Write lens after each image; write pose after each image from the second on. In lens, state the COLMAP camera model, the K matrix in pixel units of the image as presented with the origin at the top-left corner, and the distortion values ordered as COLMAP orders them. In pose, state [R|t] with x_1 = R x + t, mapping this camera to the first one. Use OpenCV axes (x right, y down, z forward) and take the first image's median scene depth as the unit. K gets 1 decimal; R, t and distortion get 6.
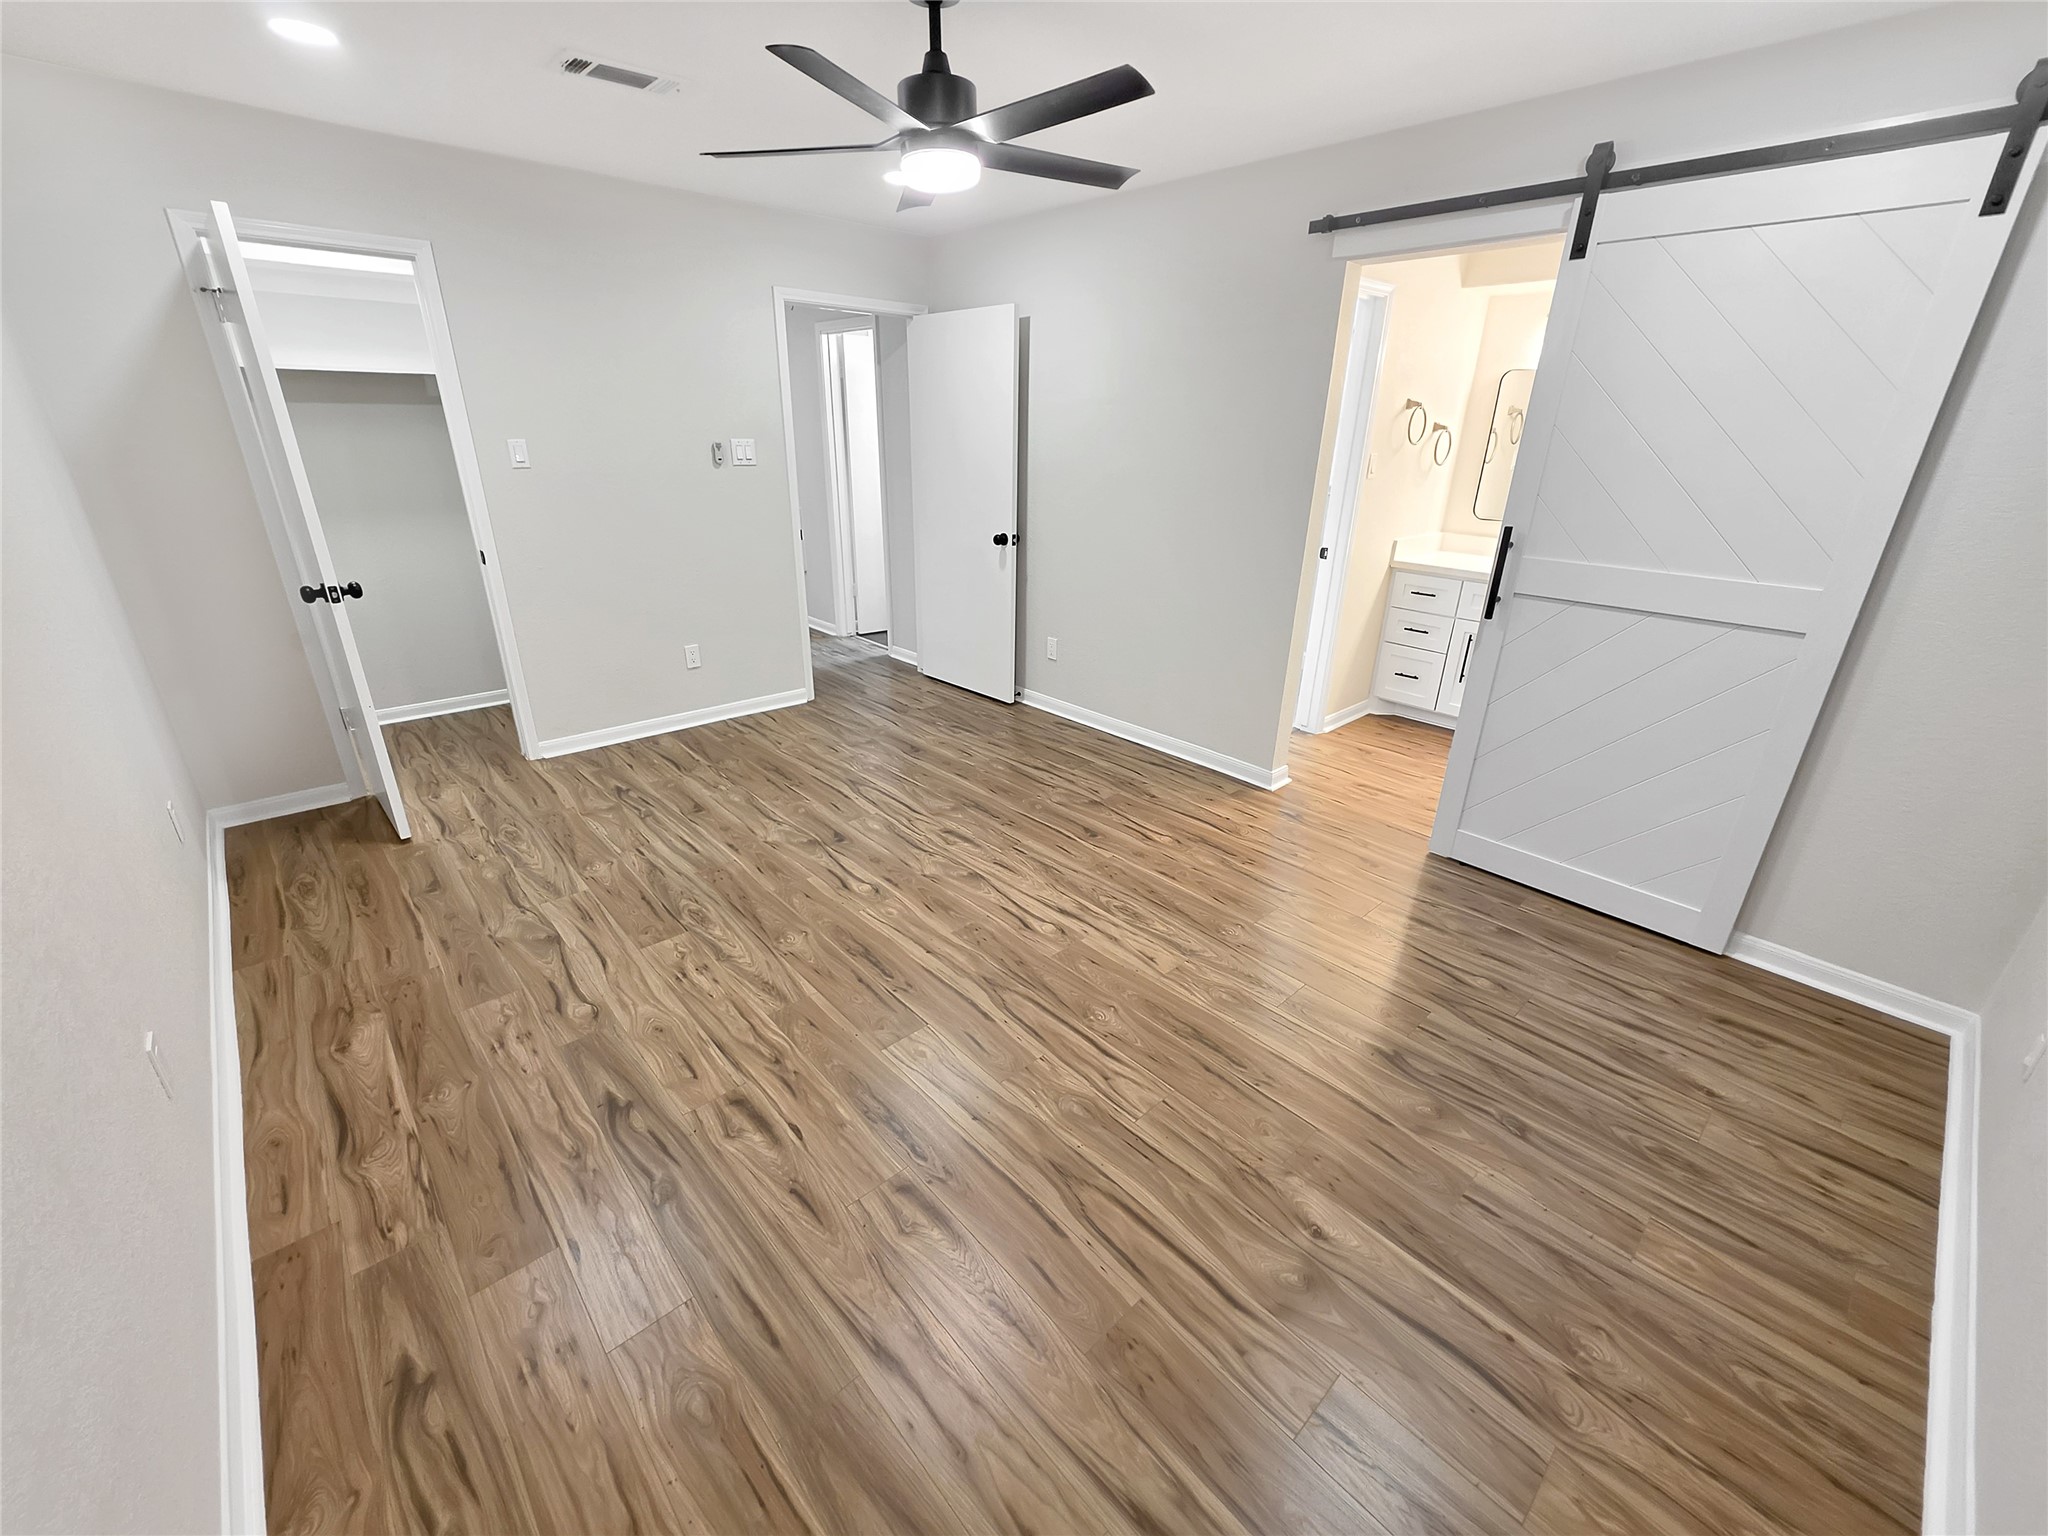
lens RADIAL K [[824.7, 0, 1013.5], [0, 824.7, 764.7], [0, 0, 1]] dist [0.001746, 0.000027]
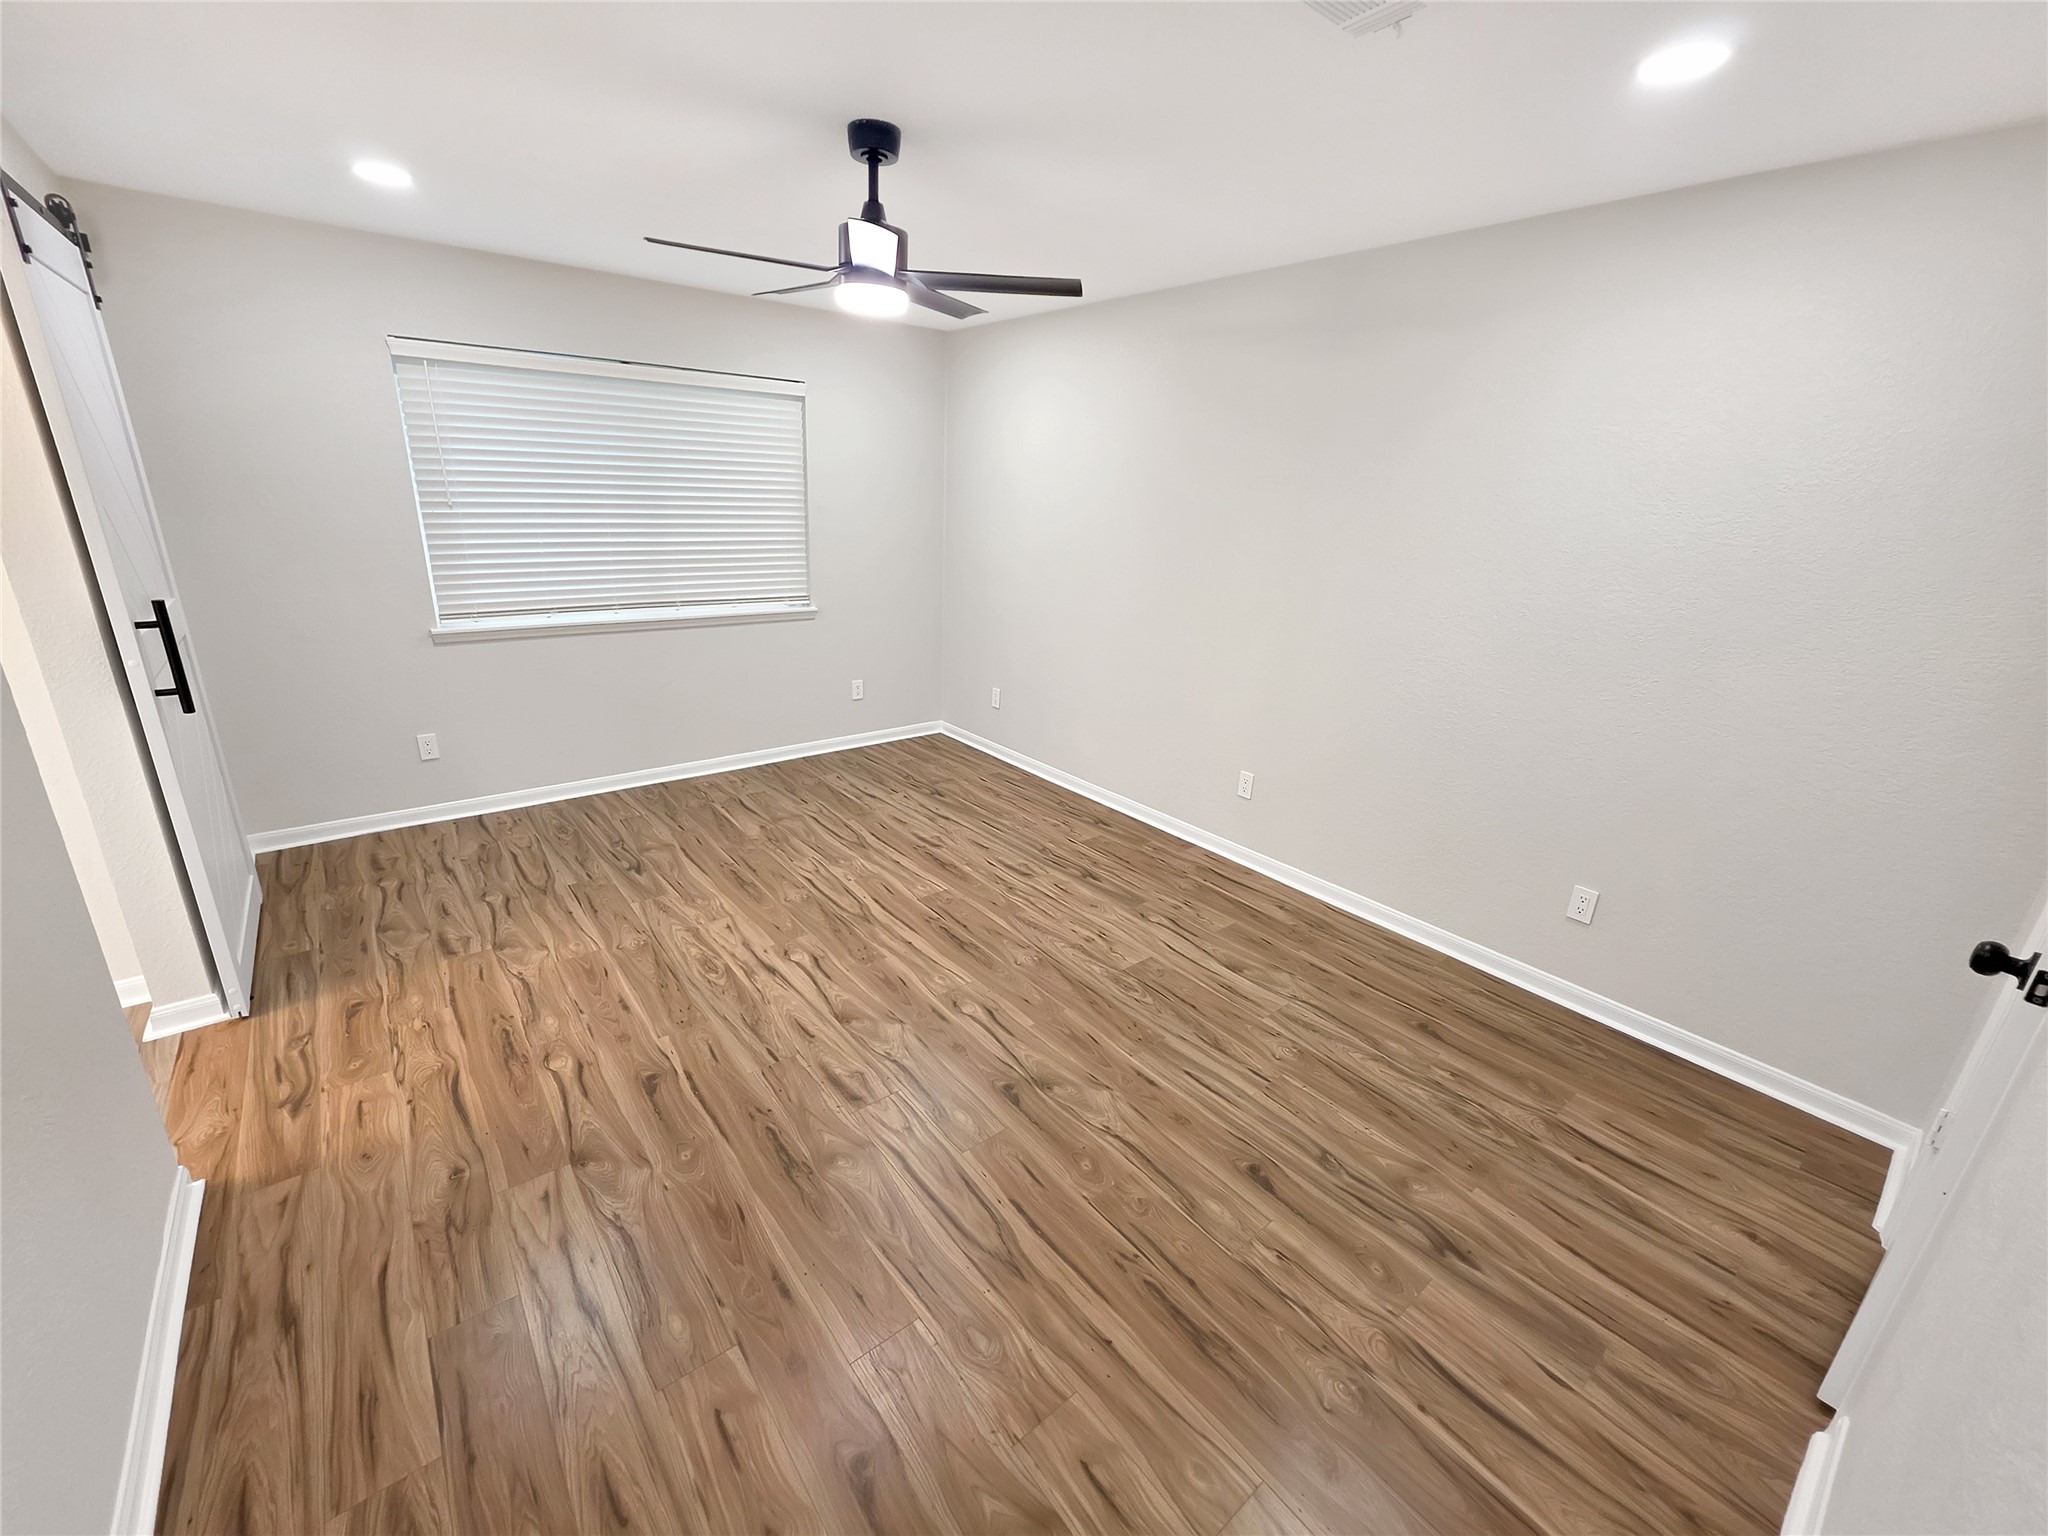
lens RADIAL K [[824.7, 0, 1013.5], [0, 824.7, 764.7], [0, 0, 1]] dist [0.001746, 0.000027]
pose [[-0.996543, -0.072699, 0.040215, -0.264512], [-0.027806, 0.747989, 0.663129, -0.711017], [-0.078289, 0.659718, -0.747424, 1.605553]]
